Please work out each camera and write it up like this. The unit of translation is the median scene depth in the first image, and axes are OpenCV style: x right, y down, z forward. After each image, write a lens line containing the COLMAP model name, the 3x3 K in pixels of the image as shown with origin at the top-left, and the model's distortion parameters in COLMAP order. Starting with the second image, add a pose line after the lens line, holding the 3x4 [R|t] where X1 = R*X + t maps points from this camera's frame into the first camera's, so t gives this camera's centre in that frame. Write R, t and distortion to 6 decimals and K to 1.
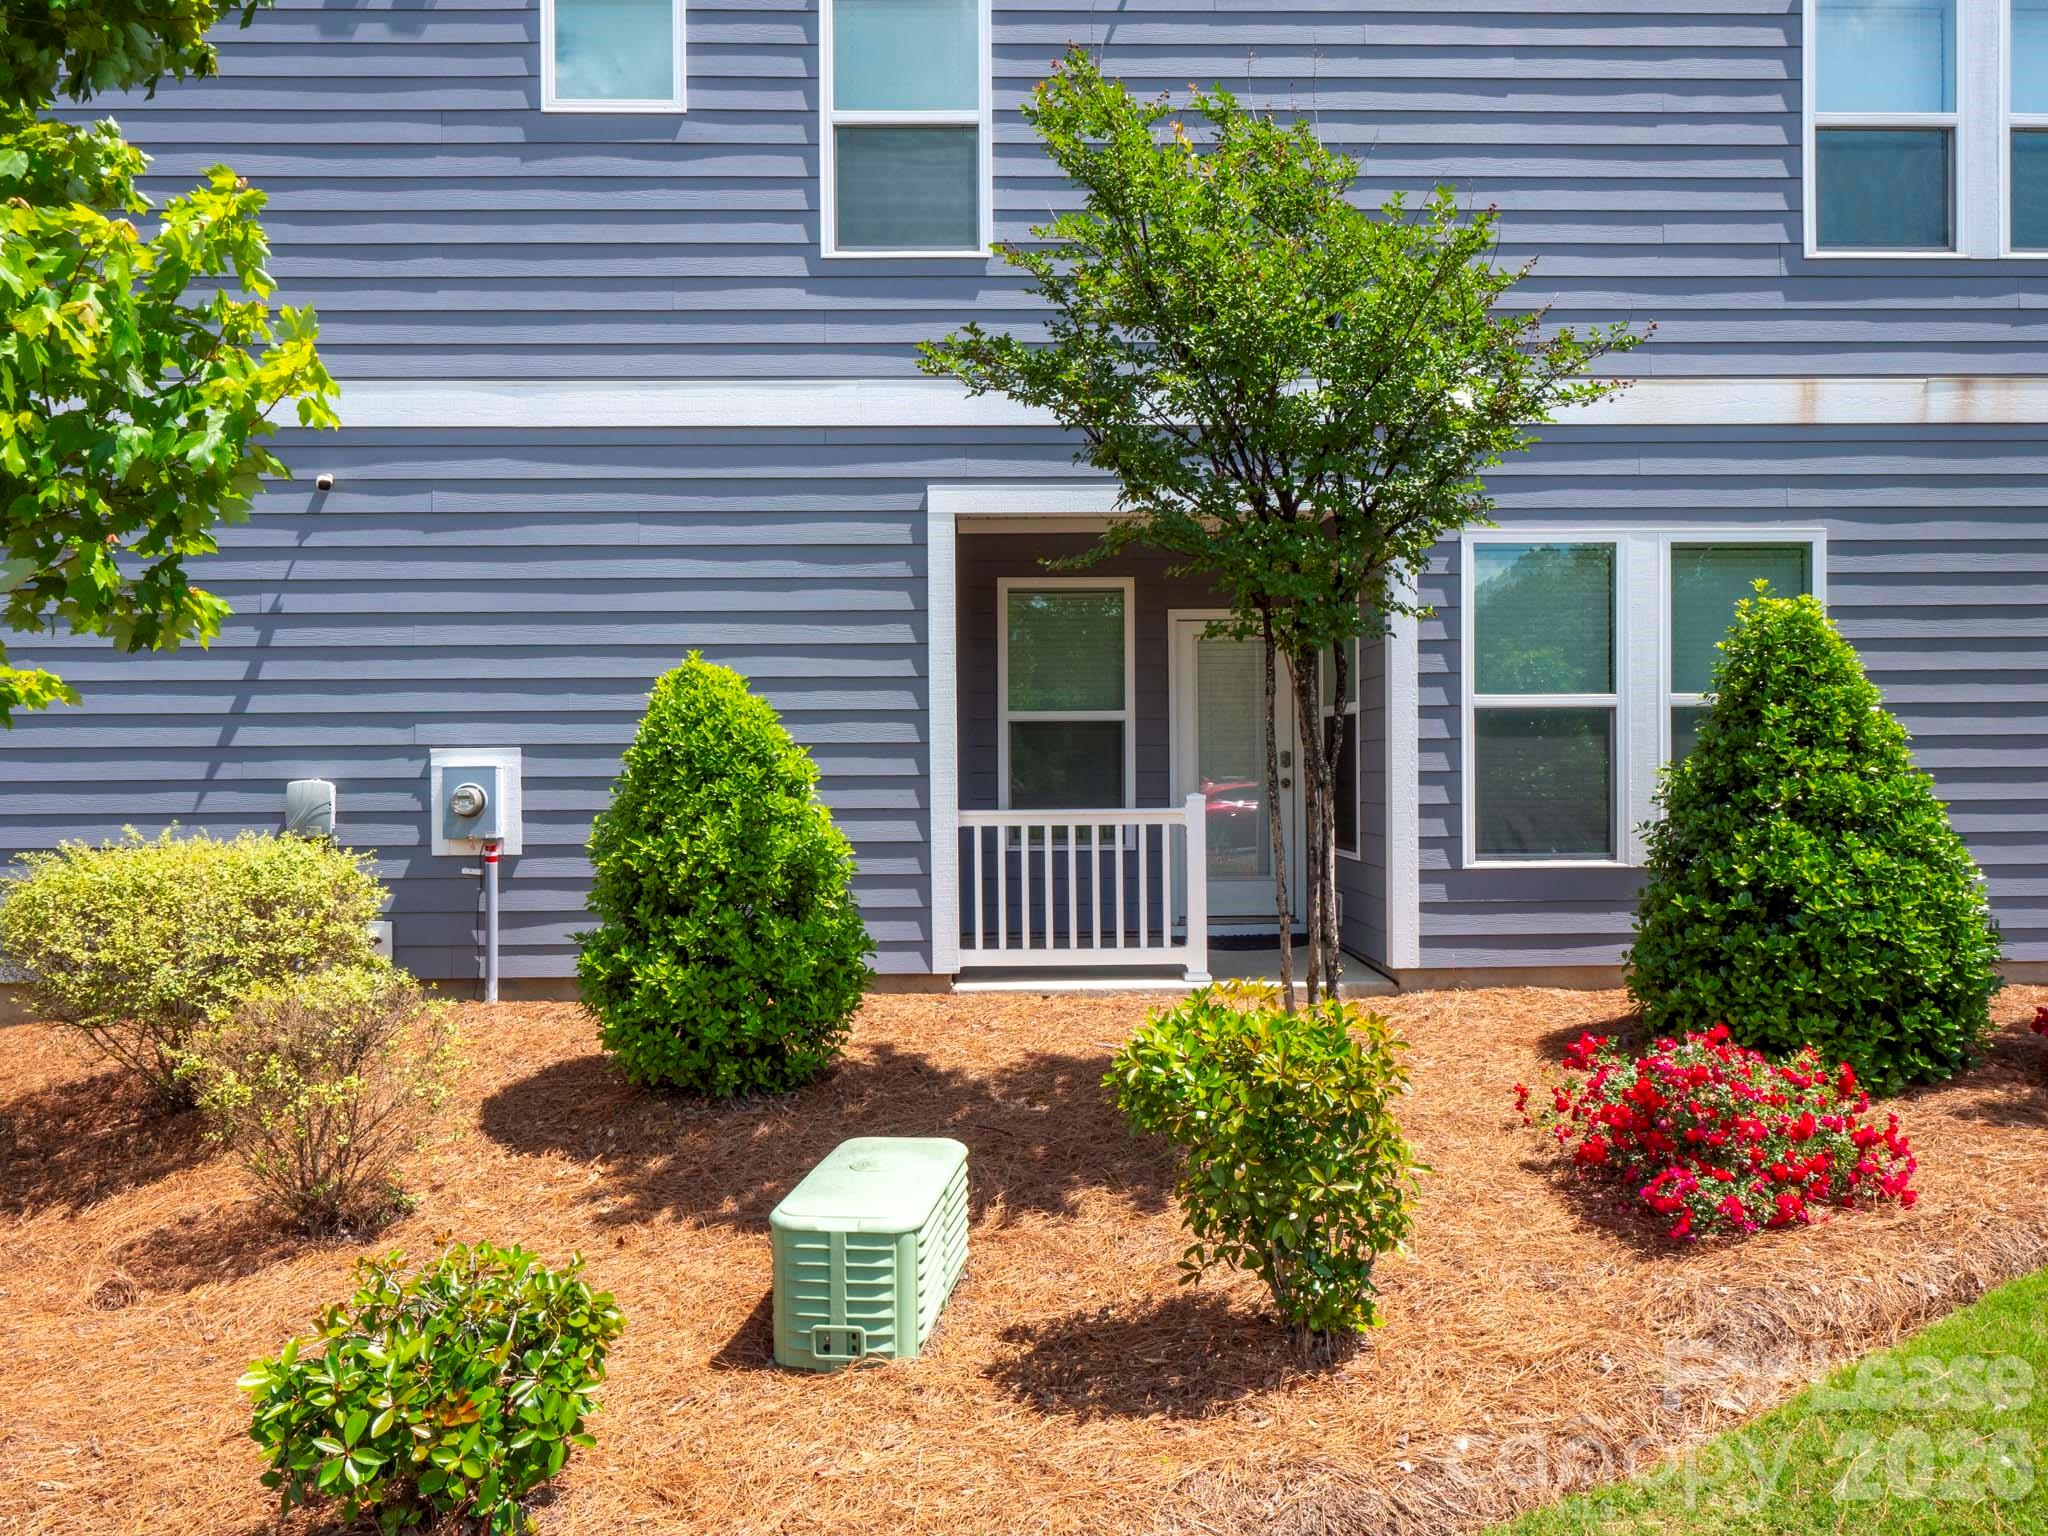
lens RADIAL K [[1433.2, 0, 1021.3], [0, 1433.2, 767.9], [0, 0, 1]] dist [0.001726, 0.000077]
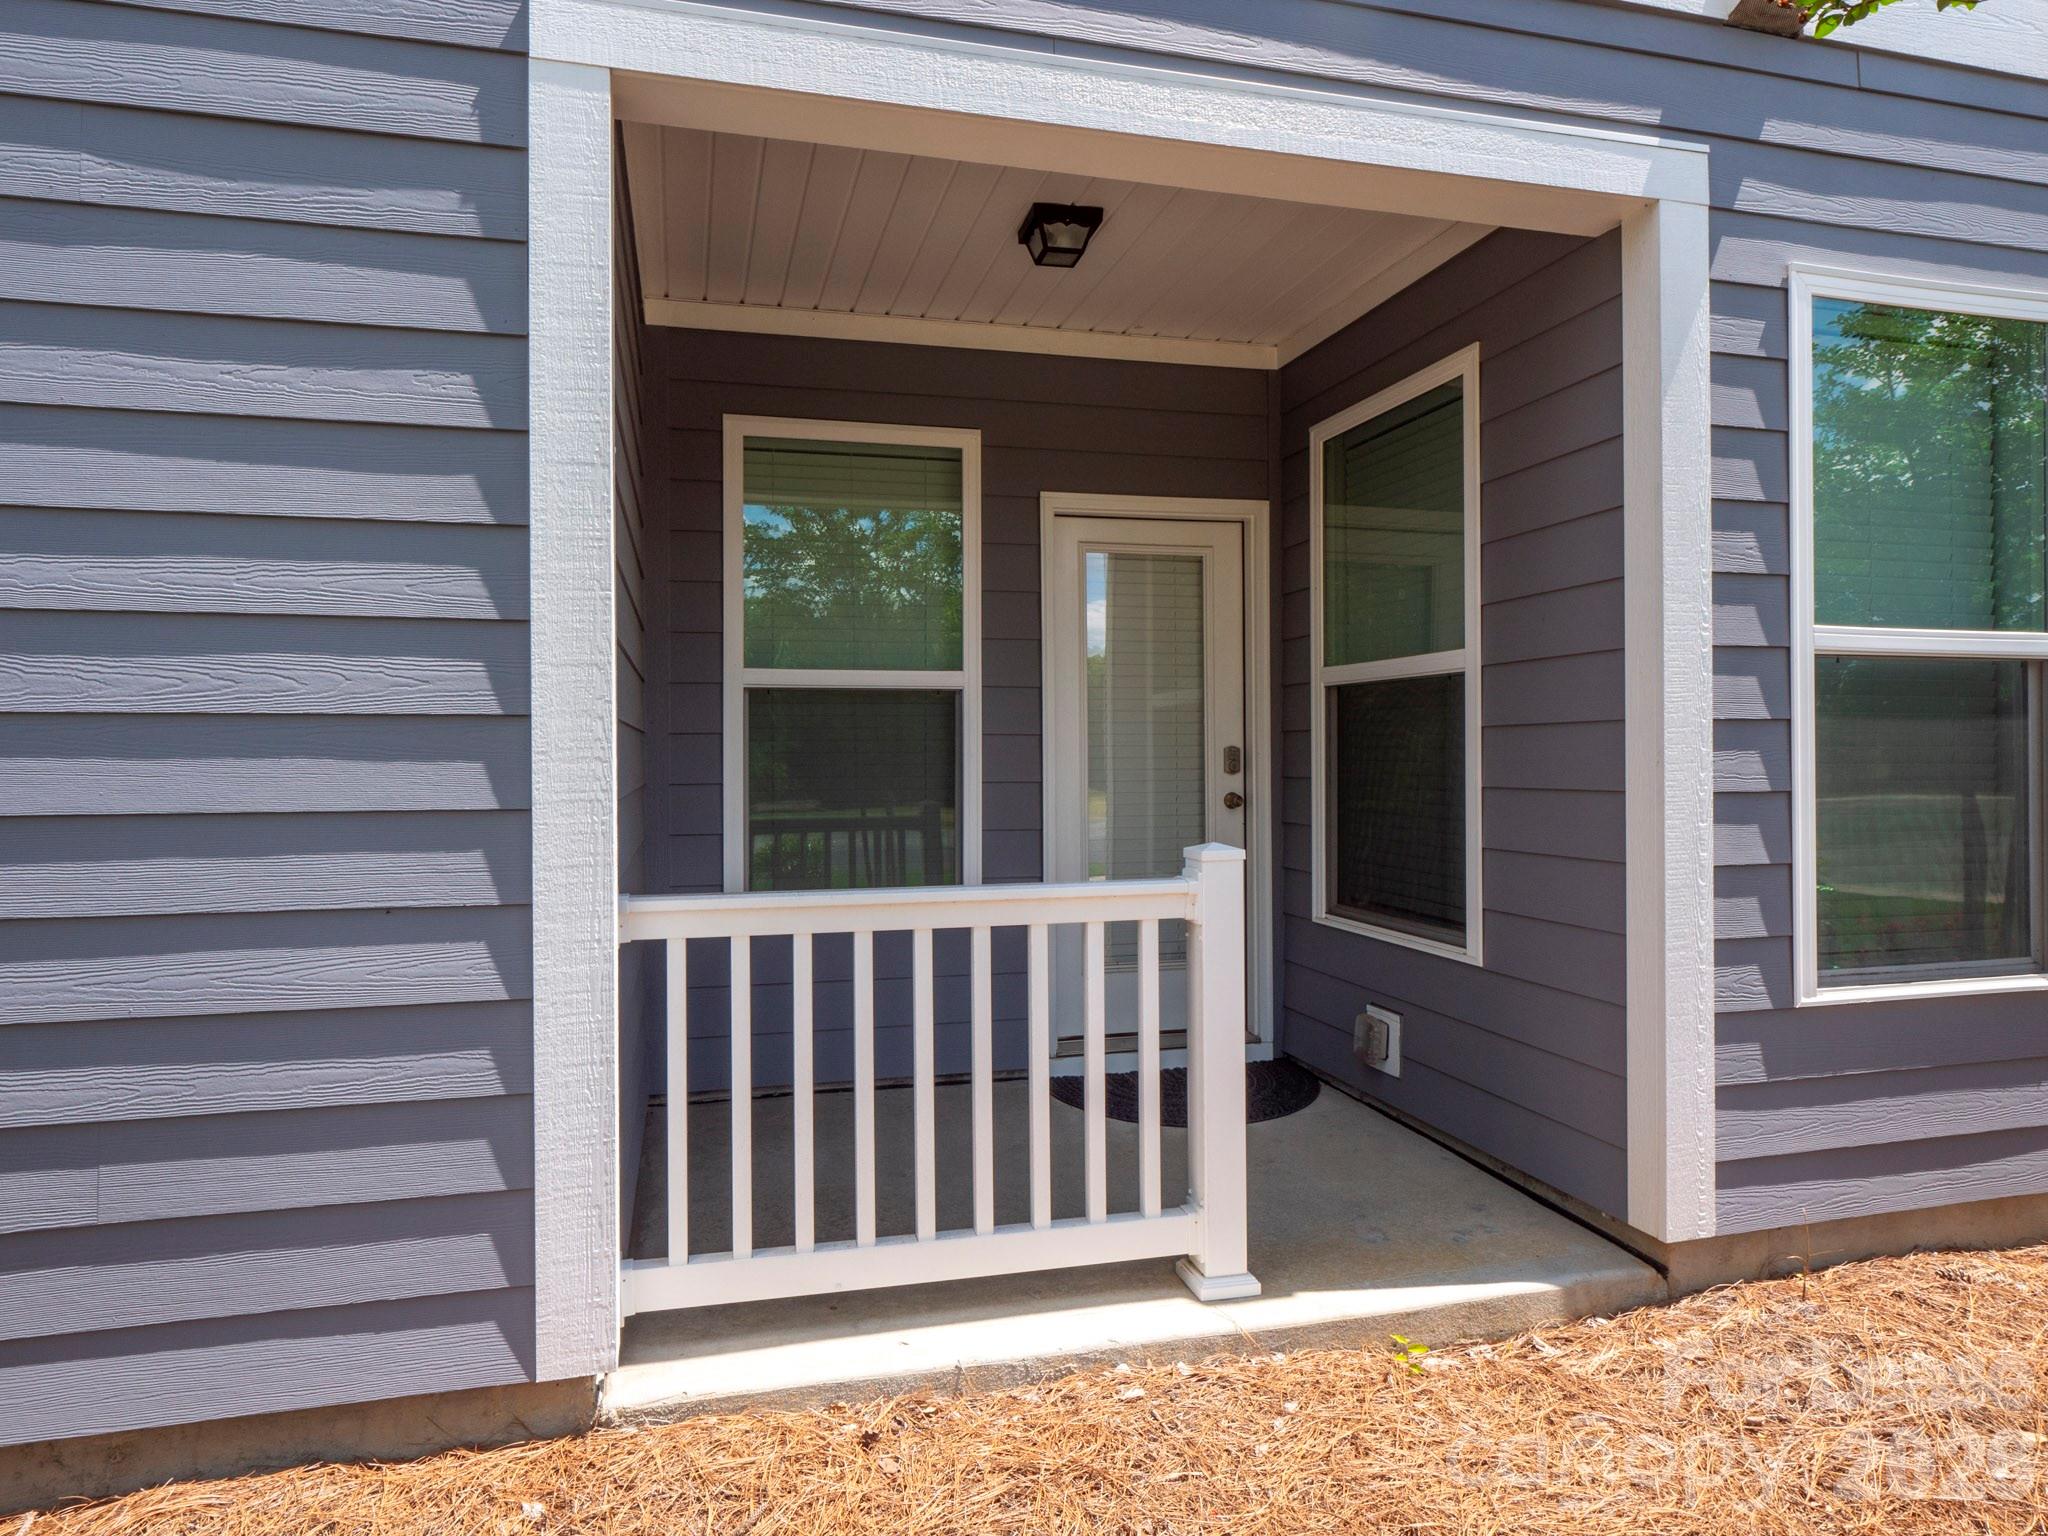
lens RADIAL K [[1106.0, 0, 1031.2], [0, 1106.0, 751.1], [0, 0, 1]] dist [-0.005667, -0.000699]
pose [[0.964768, 0.004491, 0.263065, -0.017178], [-0.002186, 0.999957, -0.009053, -0.006838], [-0.263094, 0.008159, 0.964736, 0.709086]]
